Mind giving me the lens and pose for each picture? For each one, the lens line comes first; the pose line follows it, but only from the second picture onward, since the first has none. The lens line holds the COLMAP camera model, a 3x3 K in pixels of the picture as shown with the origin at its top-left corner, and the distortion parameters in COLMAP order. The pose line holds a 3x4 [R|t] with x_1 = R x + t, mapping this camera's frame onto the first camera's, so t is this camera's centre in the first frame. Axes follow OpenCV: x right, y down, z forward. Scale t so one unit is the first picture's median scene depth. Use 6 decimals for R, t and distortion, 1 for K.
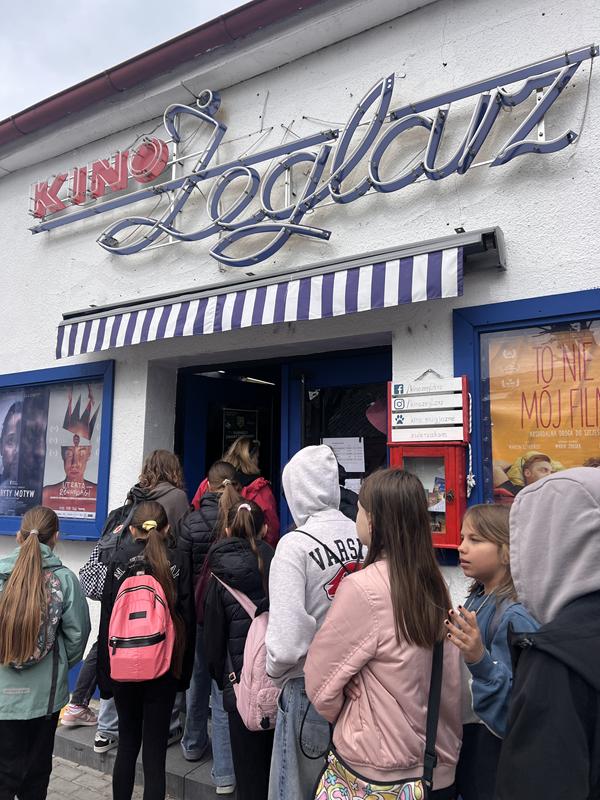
lens RADIAL K [[598.1, 0, 295.3], [0, 598.1, 398.8], [0, 0, 1]] dist [0.028957, -0.030210]
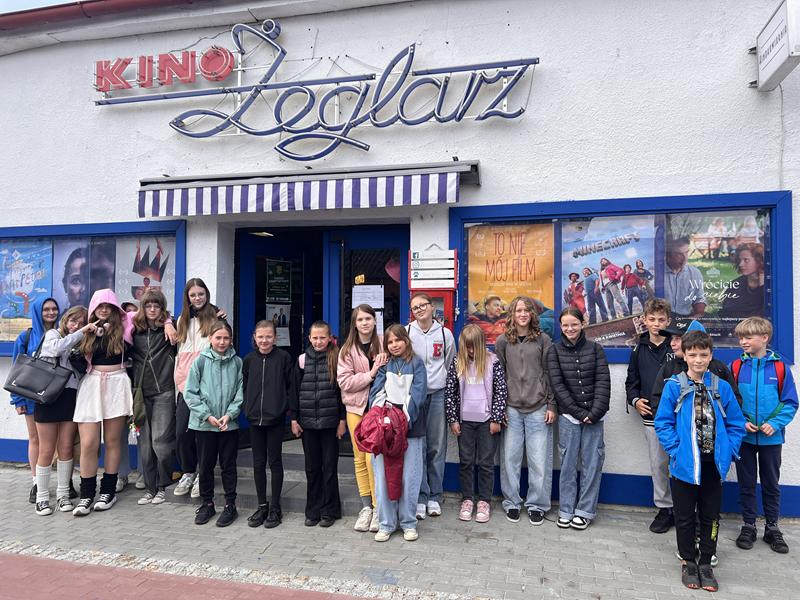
lens RADIAL K [[598.1, 0, 401.7], [0, 598.1, 301.8], [0, 0, 1]] dist [0.028957, -0.030210]
pose [[0.955982, 0.006268, 0.293359, -0.295731], [-0.036898, 0.994404, 0.098994, -0.043819], [-0.291097, -0.105461, 0.950863, -0.469913]]
